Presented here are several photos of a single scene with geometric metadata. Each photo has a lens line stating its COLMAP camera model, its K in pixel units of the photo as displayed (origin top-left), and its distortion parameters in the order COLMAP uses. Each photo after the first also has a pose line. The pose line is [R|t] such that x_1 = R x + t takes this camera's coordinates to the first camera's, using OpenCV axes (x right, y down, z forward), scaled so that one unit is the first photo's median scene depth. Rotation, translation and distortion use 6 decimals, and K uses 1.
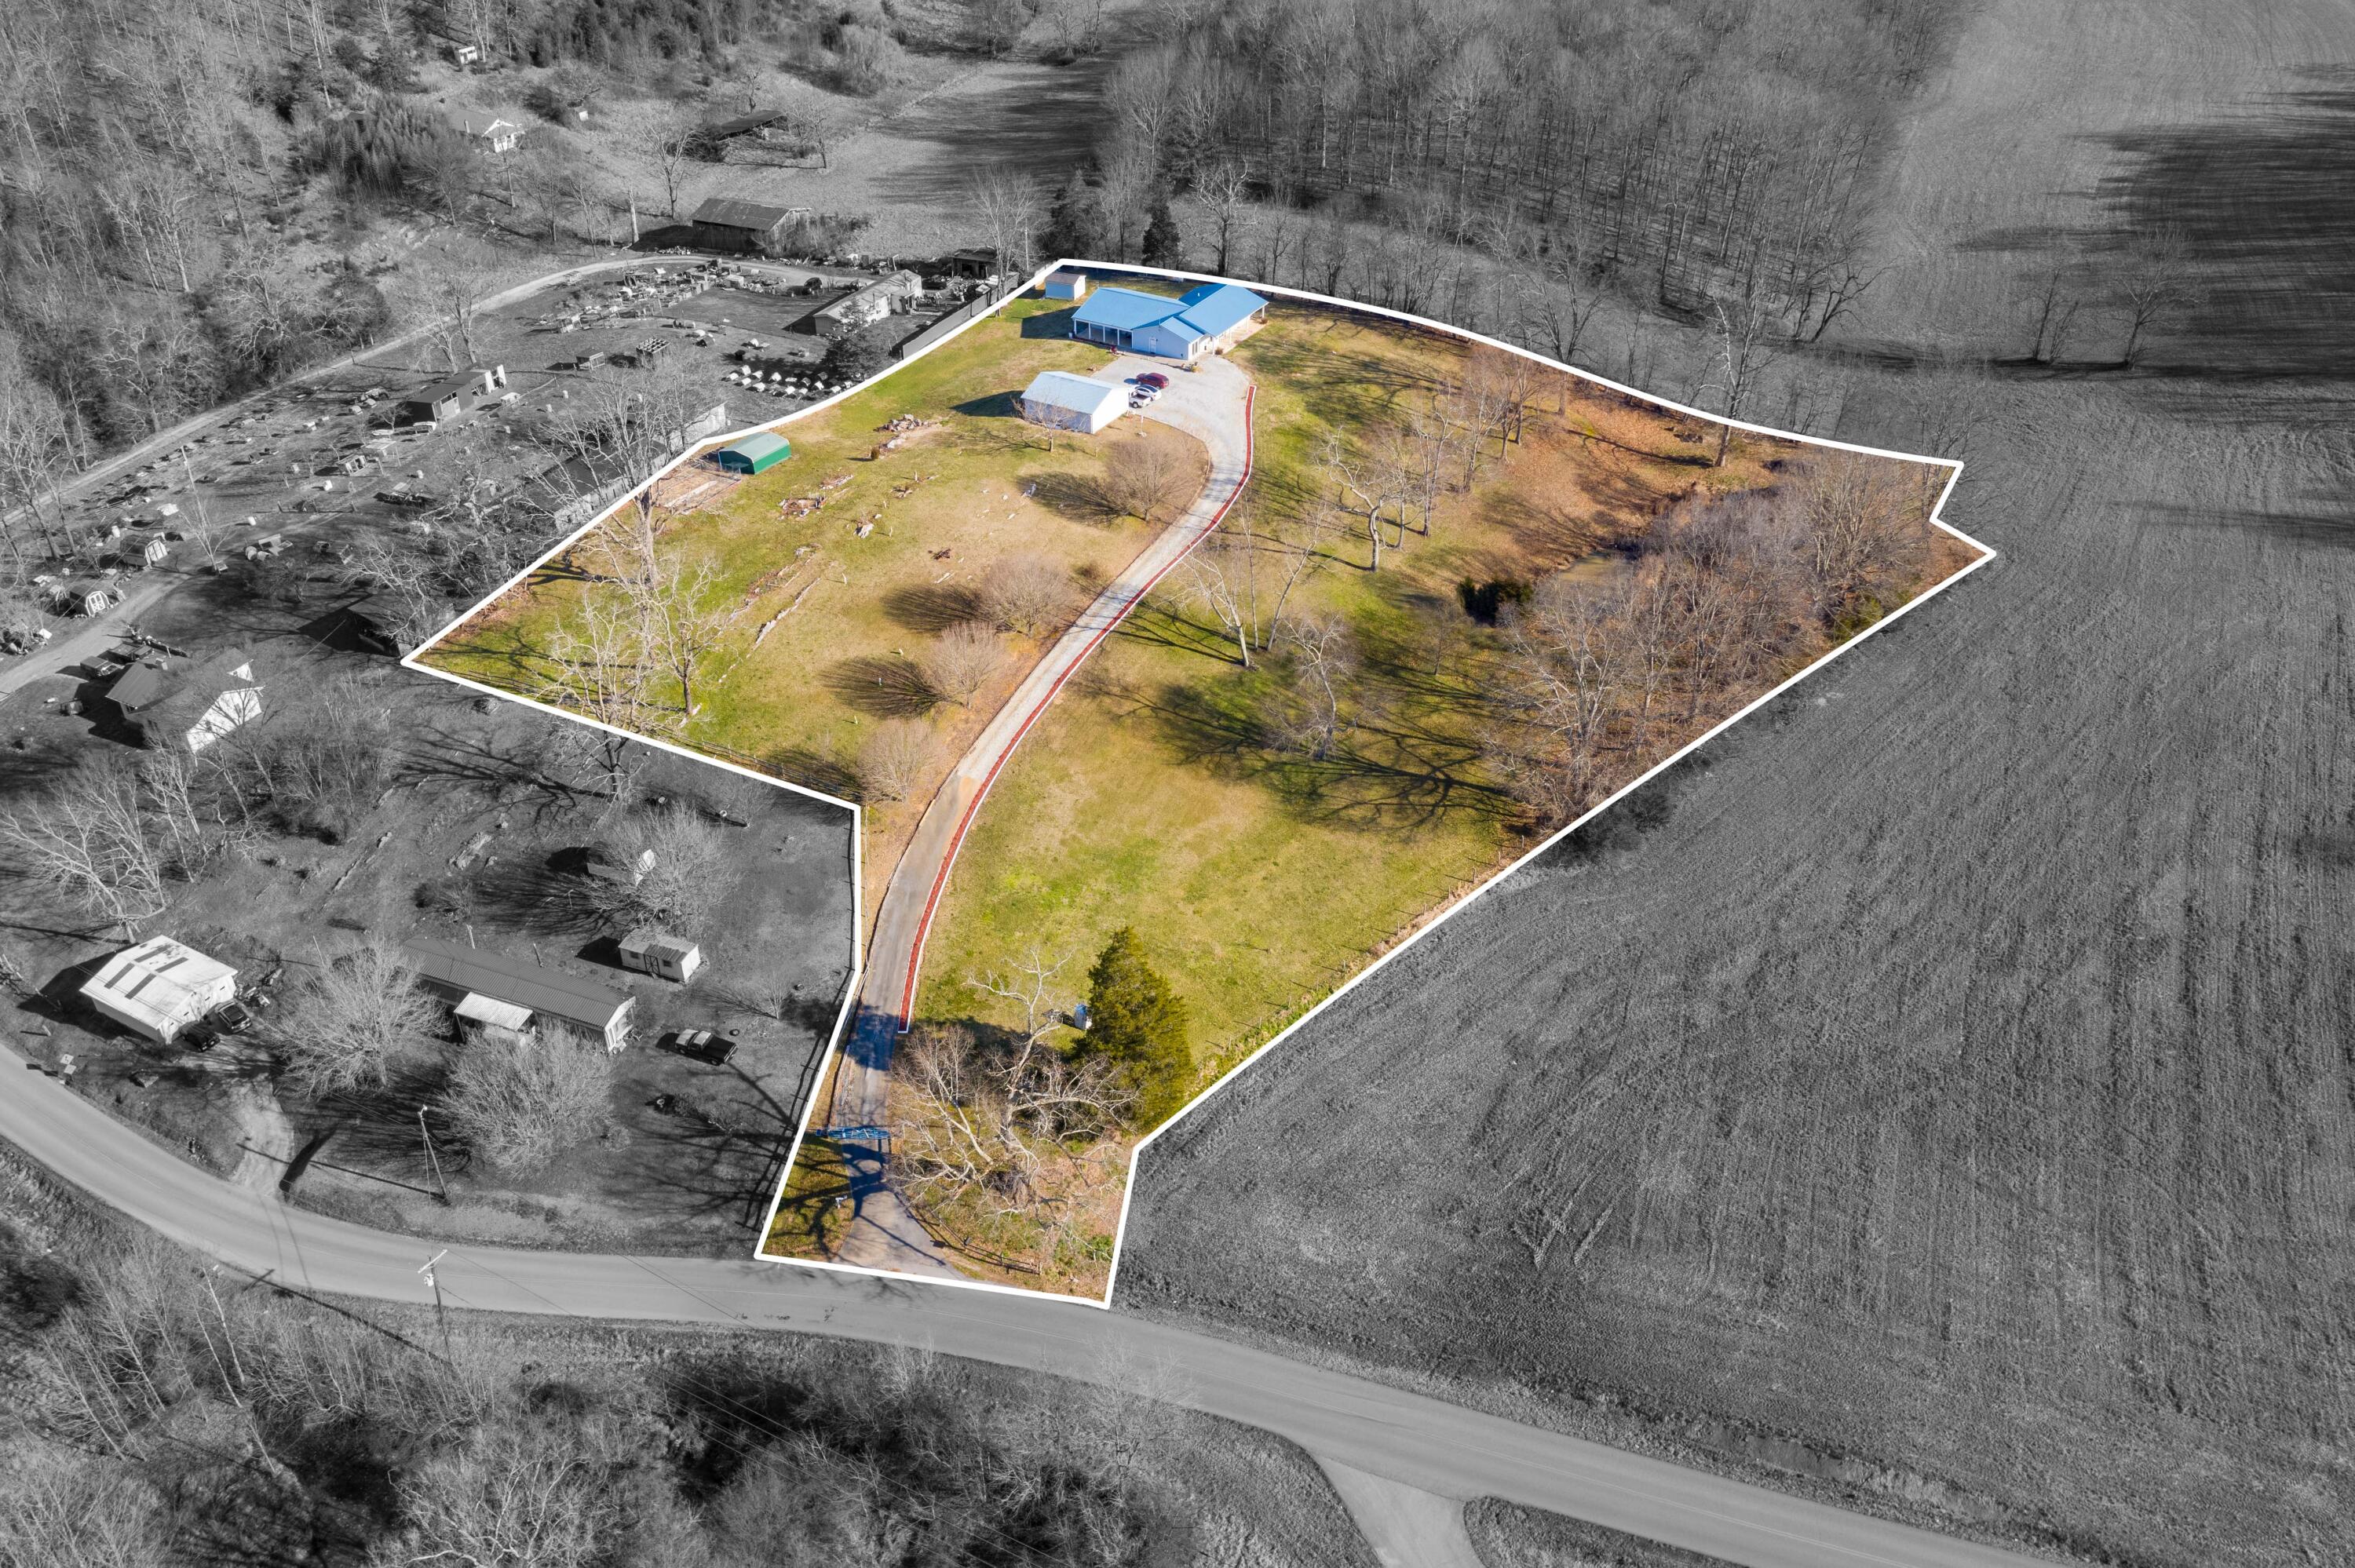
lens RADIAL K [[1843.5, 0, 1127.0], [0, 1843.5, 782.5], [0, 0, 1]] dist [-0.045155, -0.011557]
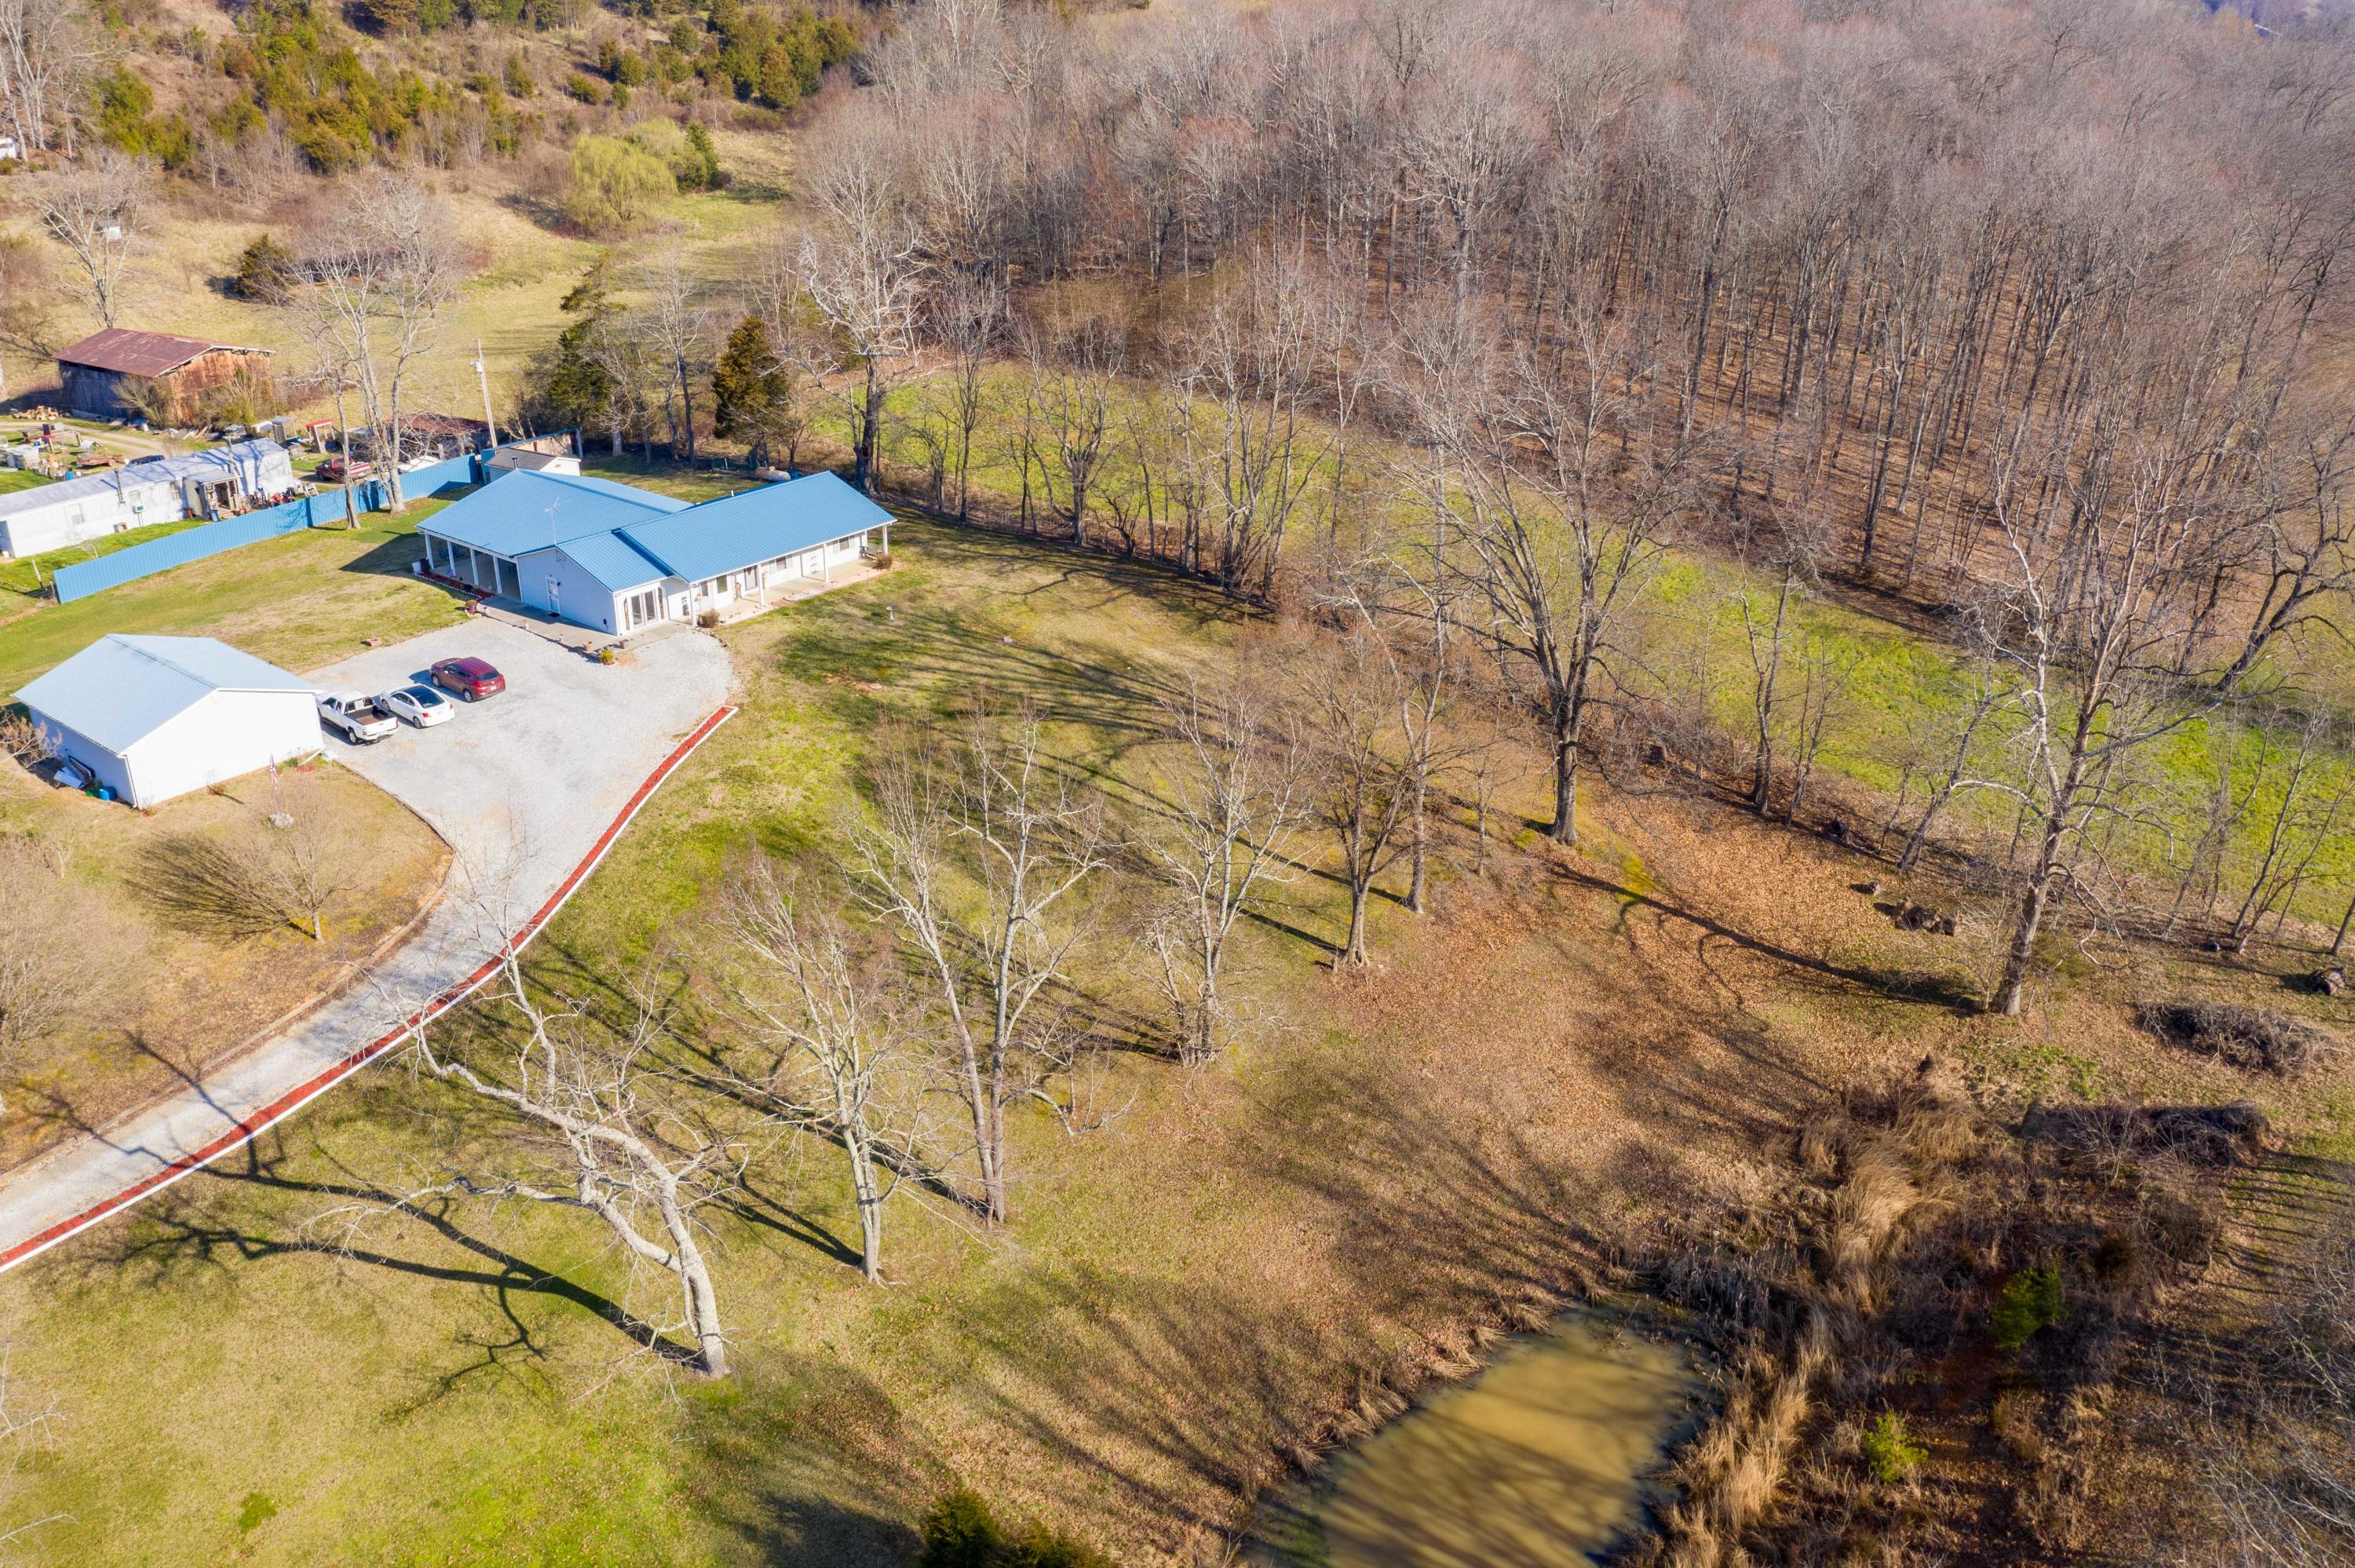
lens RADIAL K [[1855.9, 0, 1171.5], [0, 1855.9, 735.2], [0, 0, 1]] dist [-0.080972, -0.001043]
pose [[0.993401, 0.066722, -0.093288, 0.205961], [-0.084494, 0.975762, -0.201864, -0.149072], [0.077558, 0.208415, 0.974961, 0.675046]]
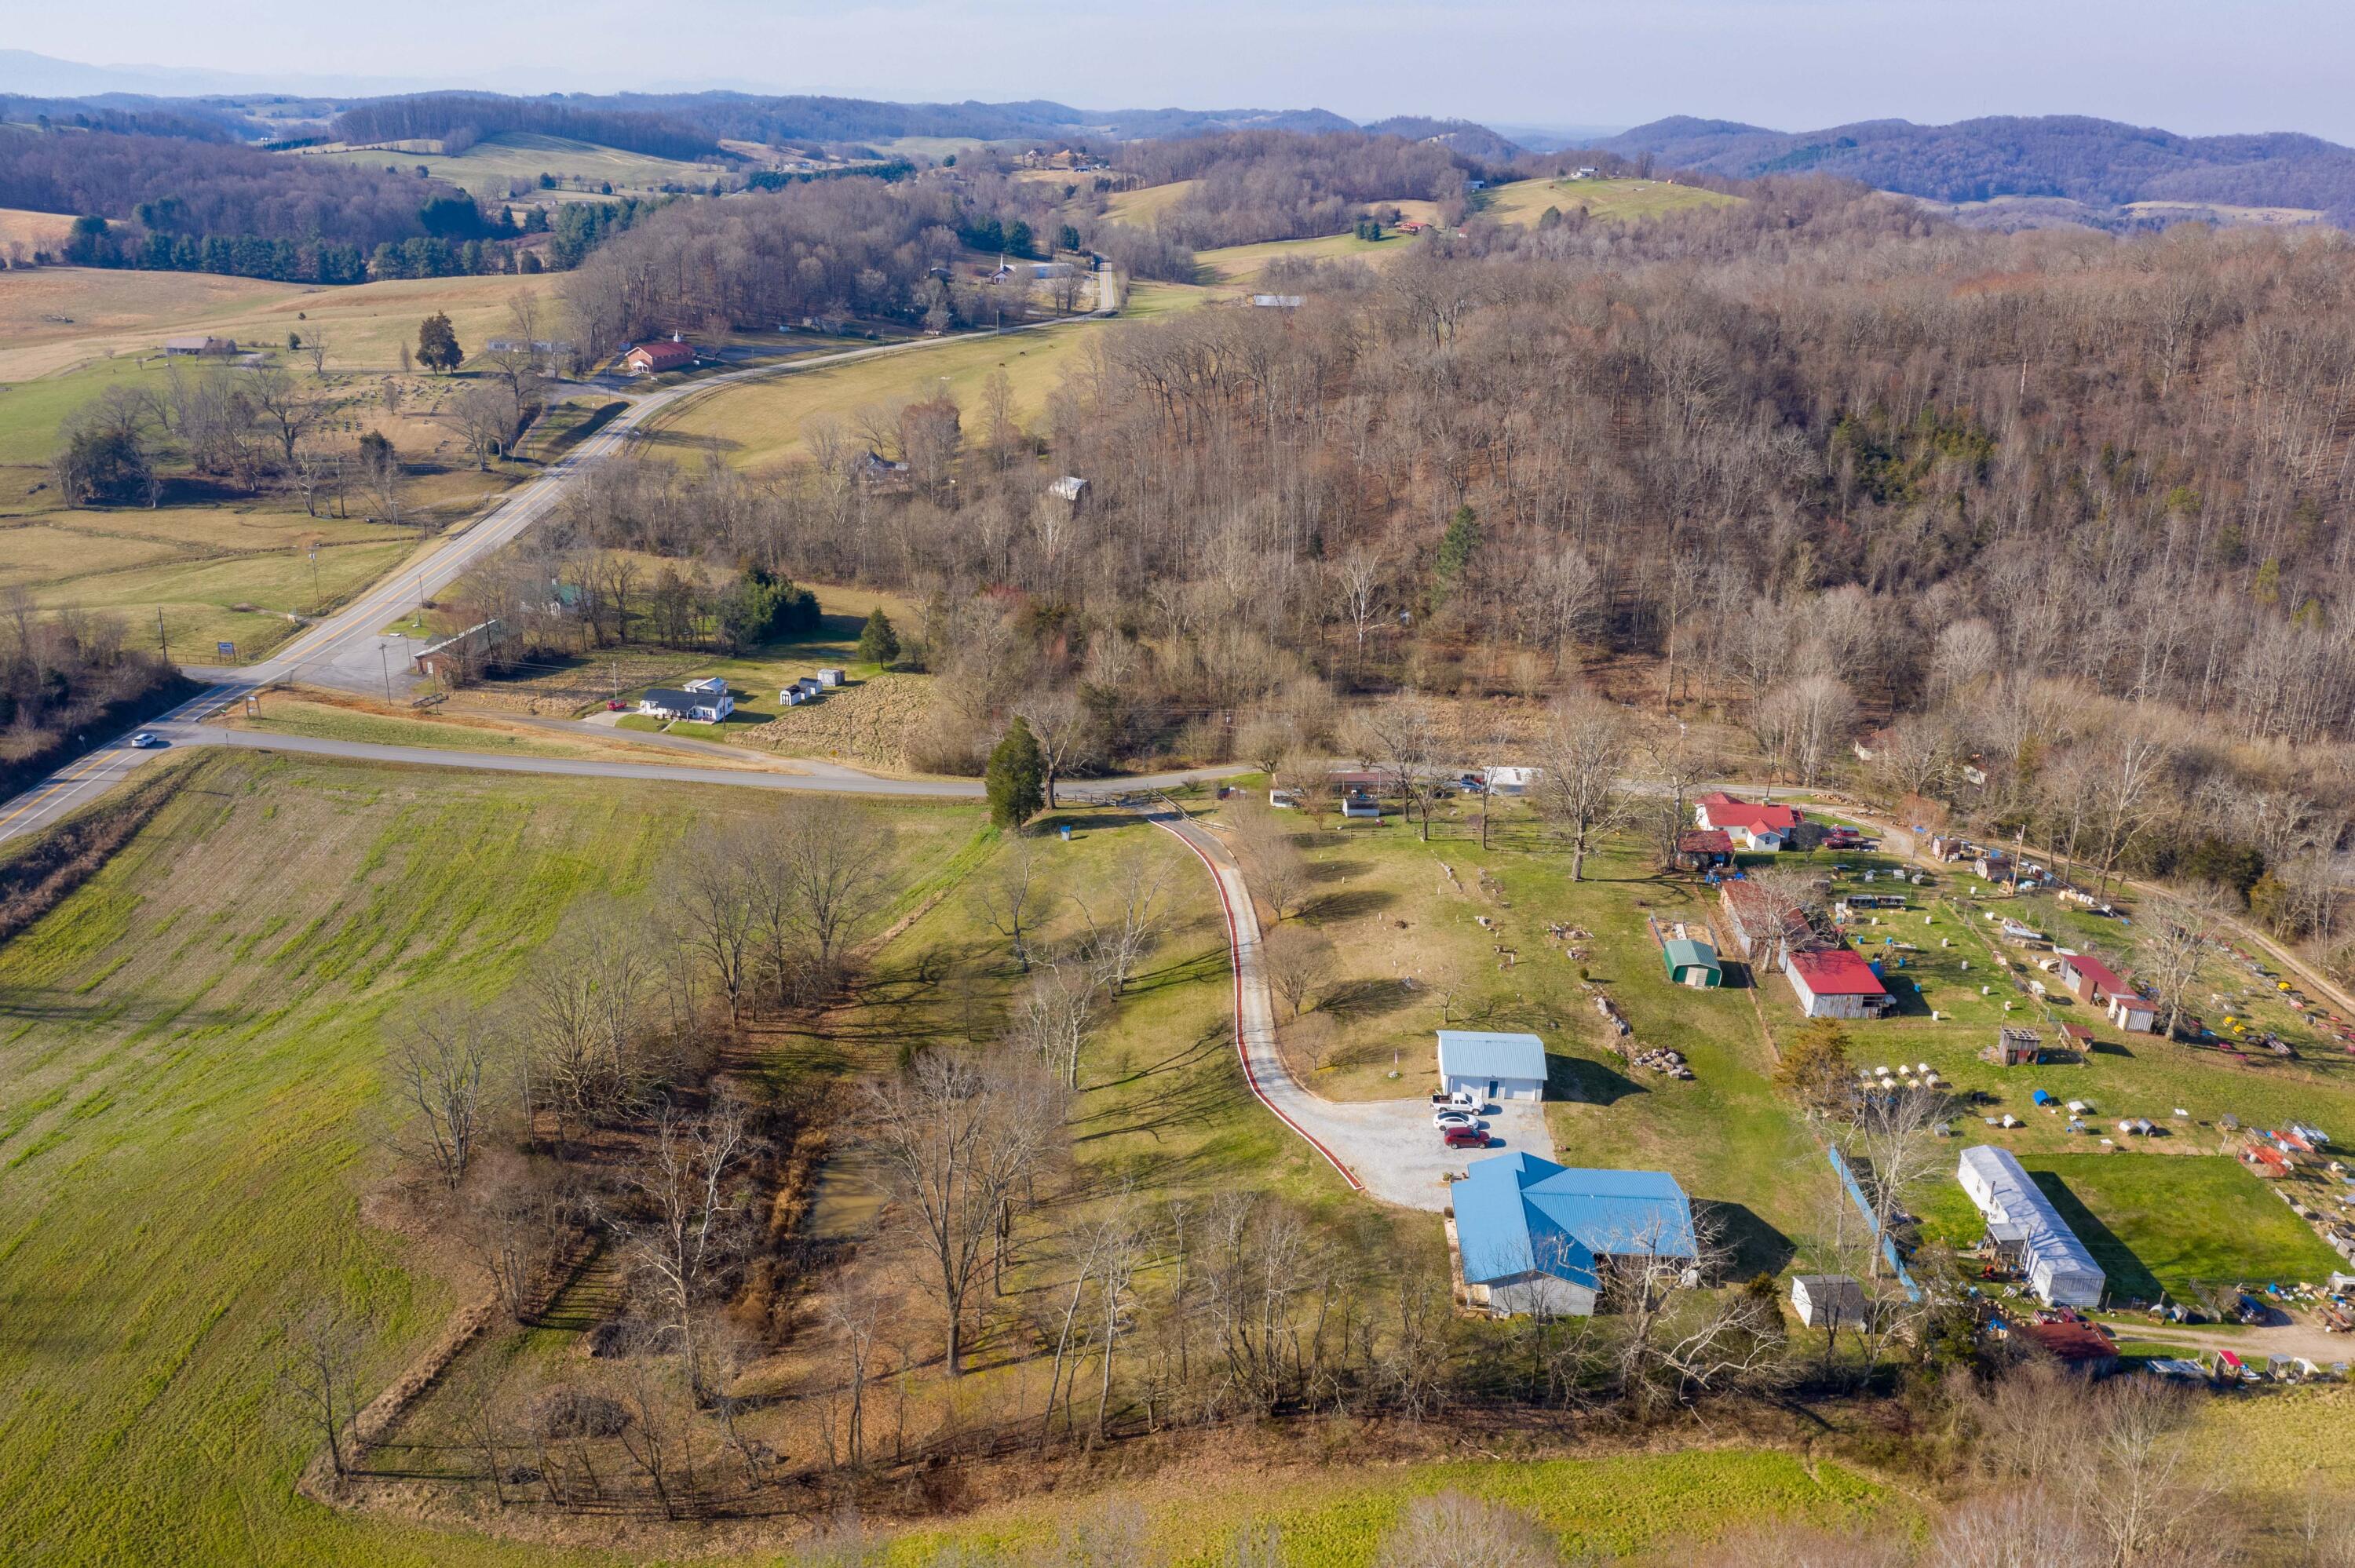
lens RADIAL K [[1840.0, 0, 1167.3], [0, 1840.0, 784.2], [0, 0, 1]] dist [-0.038970, -0.004753]
pose [[-0.890914, 0.140182, -0.431997, 0.447925], [-0.277028, 0.586008, 0.761479, -0.884299], [0.359899, 0.798088, -0.483248, 1.266802]]
